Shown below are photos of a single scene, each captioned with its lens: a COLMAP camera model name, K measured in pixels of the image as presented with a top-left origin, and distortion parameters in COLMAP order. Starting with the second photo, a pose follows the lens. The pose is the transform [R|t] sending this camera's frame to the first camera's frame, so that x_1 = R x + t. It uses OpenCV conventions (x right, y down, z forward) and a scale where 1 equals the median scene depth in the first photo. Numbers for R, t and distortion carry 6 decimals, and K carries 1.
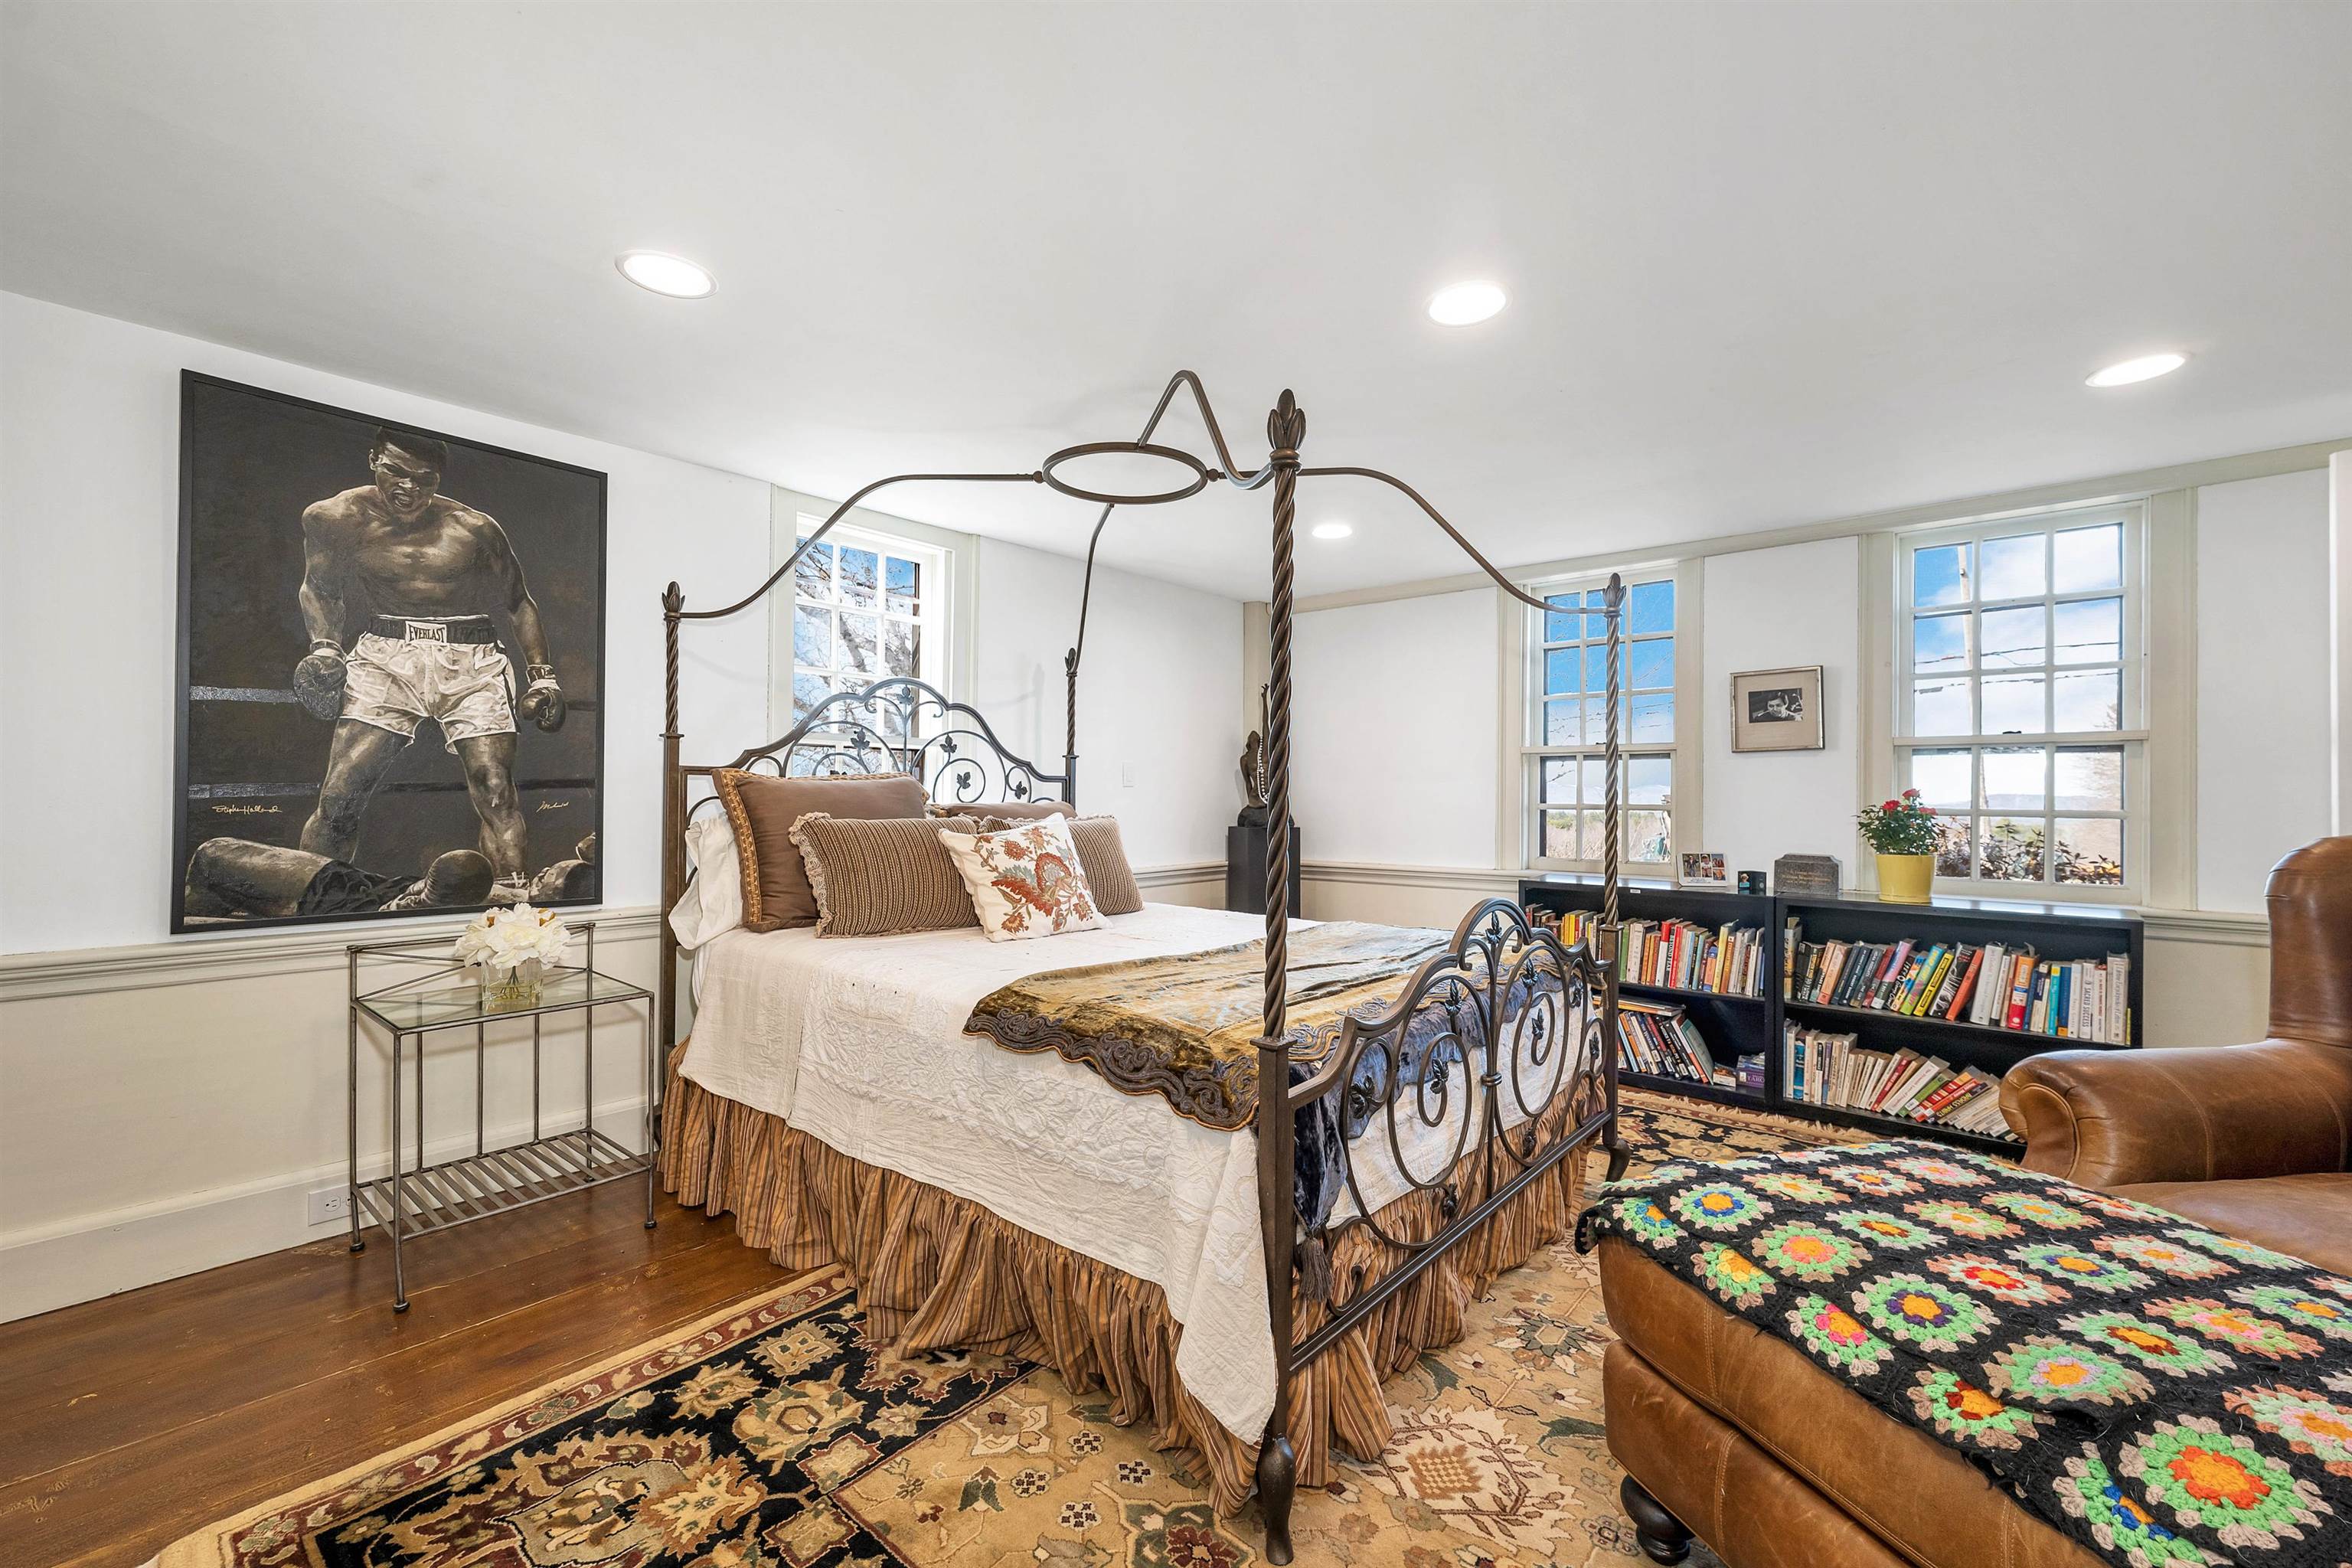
lens RADIAL K [[994.3, 0, 1177.7], [0, 994.3, 781.6], [0, 0, 1]] dist [0.002992, 0.000078]
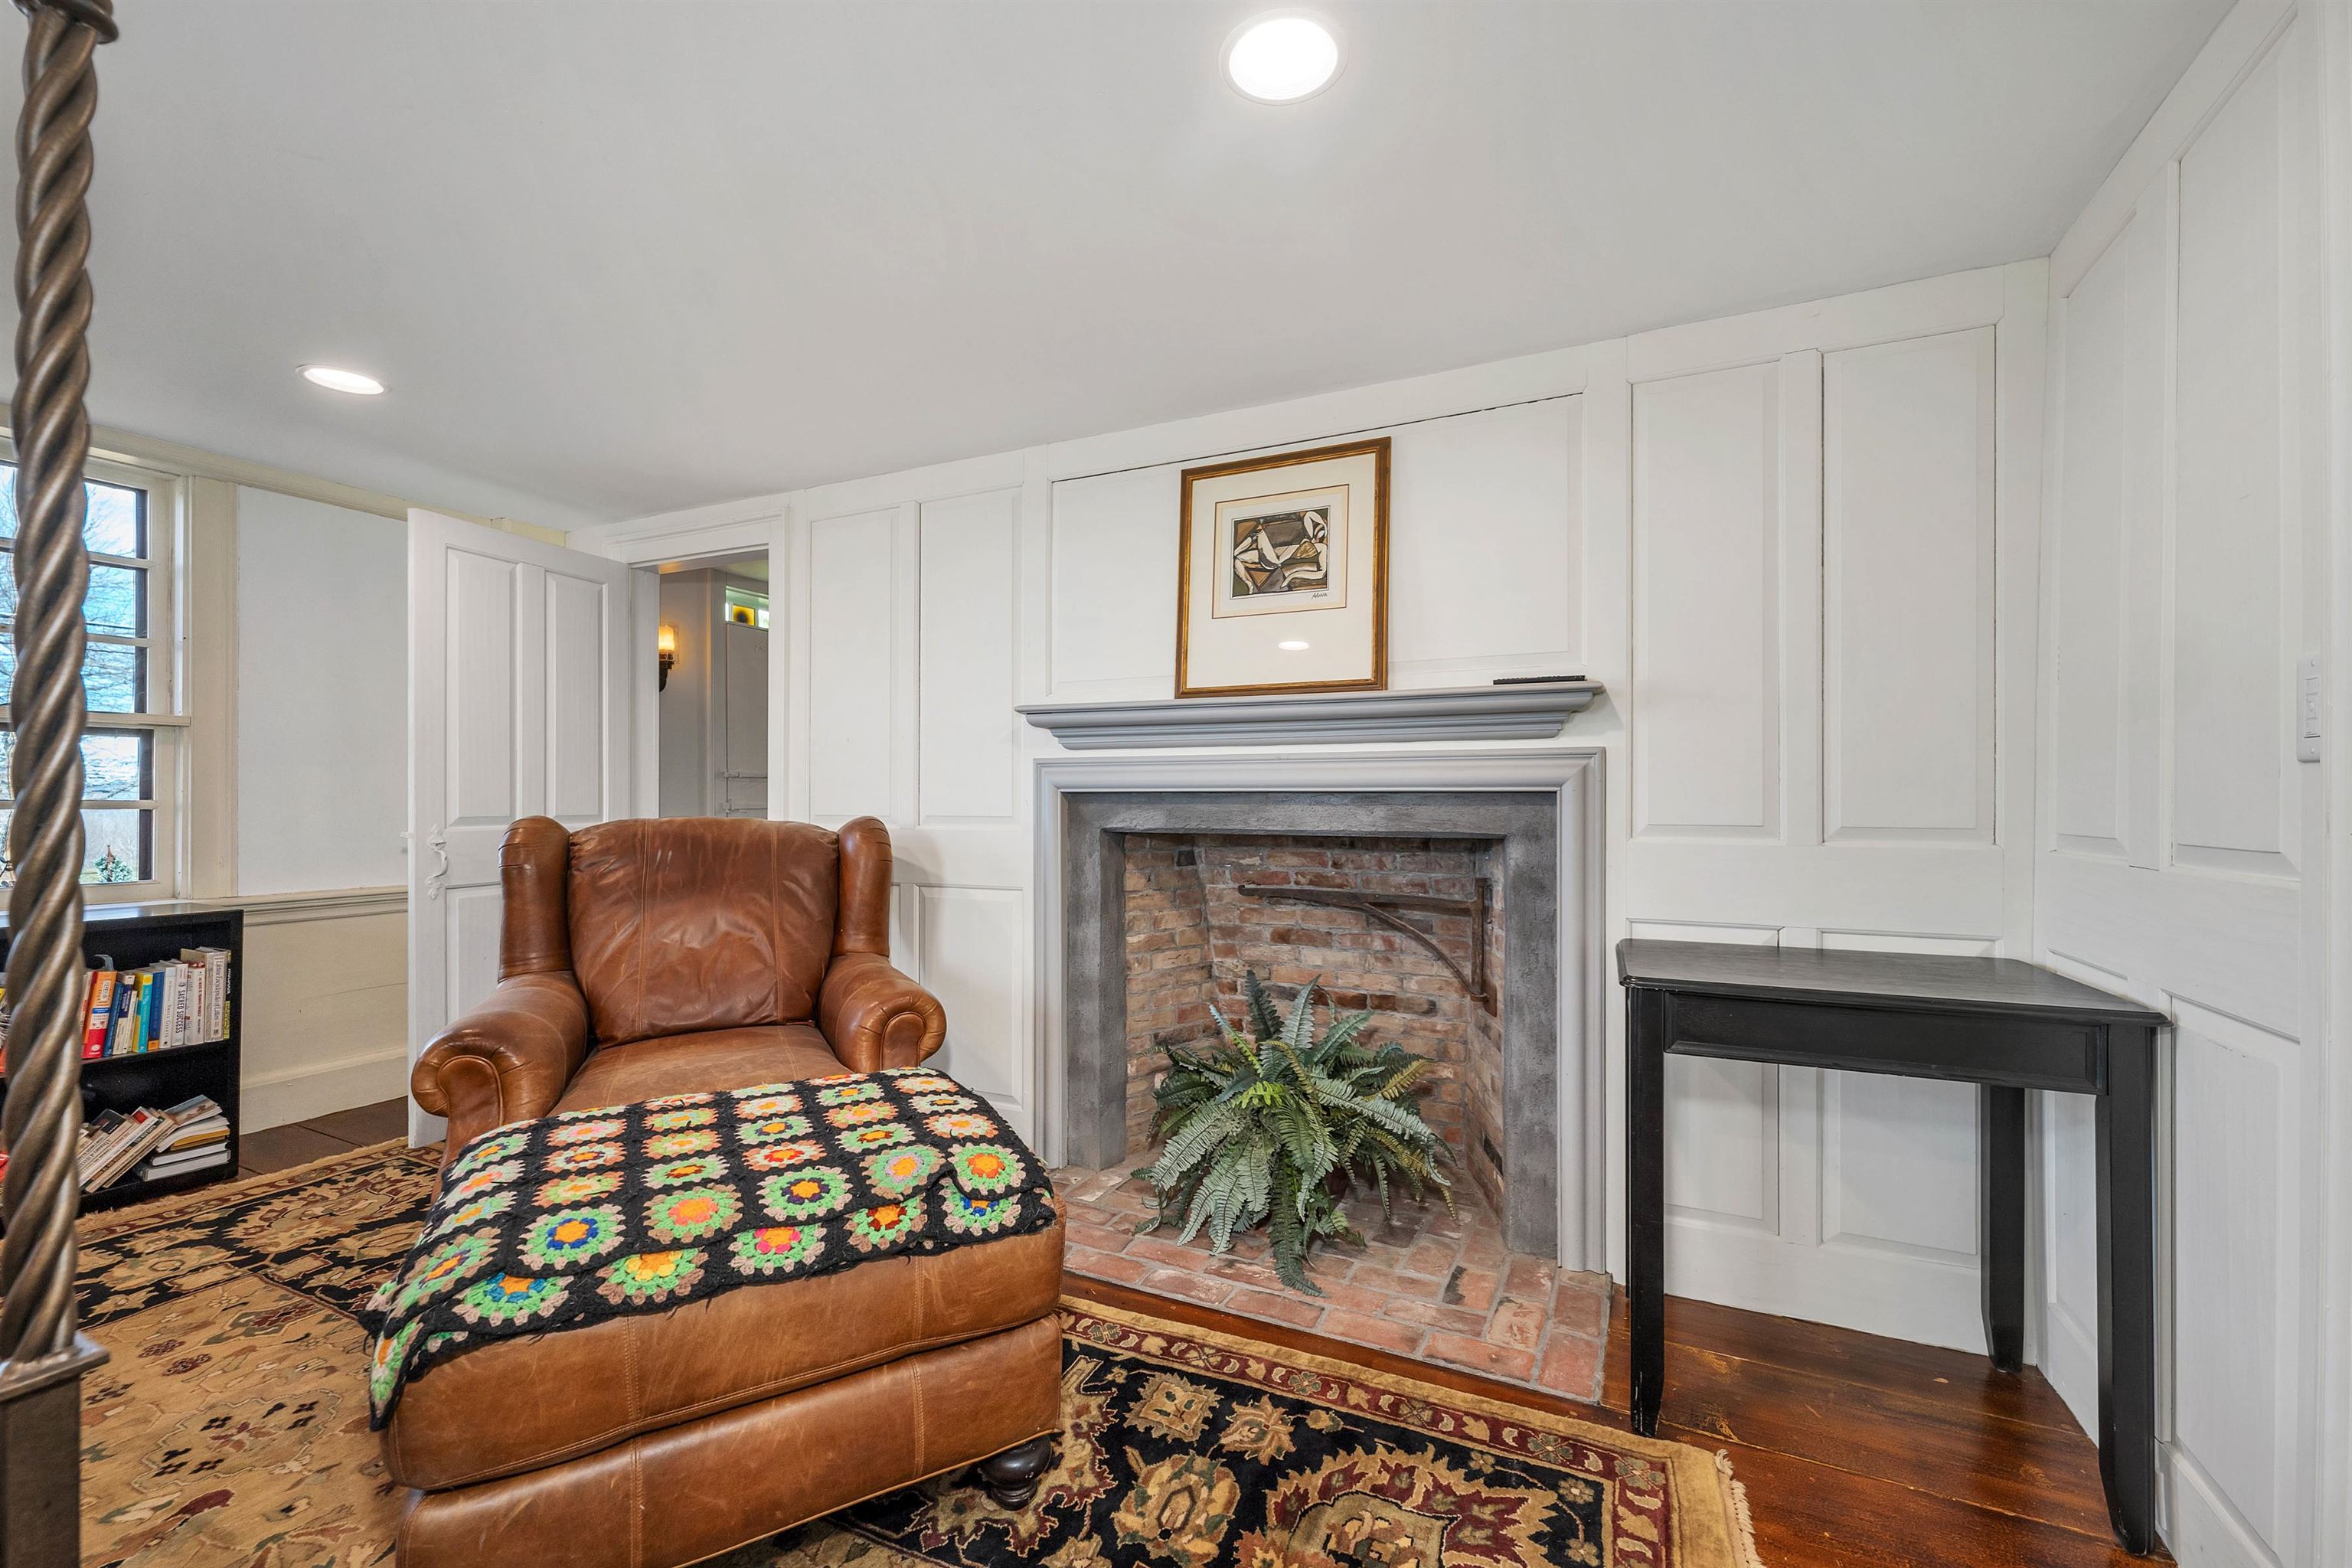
lens RADIAL K [[994.3, 0, 1187.3], [0, 994.3, 793.4], [0, 0, 1]] dist [0.002992, 0.000078]
pose [[-0.269447, -0.006220, 0.962995, -0.547694], [-0.018927, 0.999820, 0.001162, 0.008525], [-0.962829, -0.017913, -0.269516, 0.791727]]
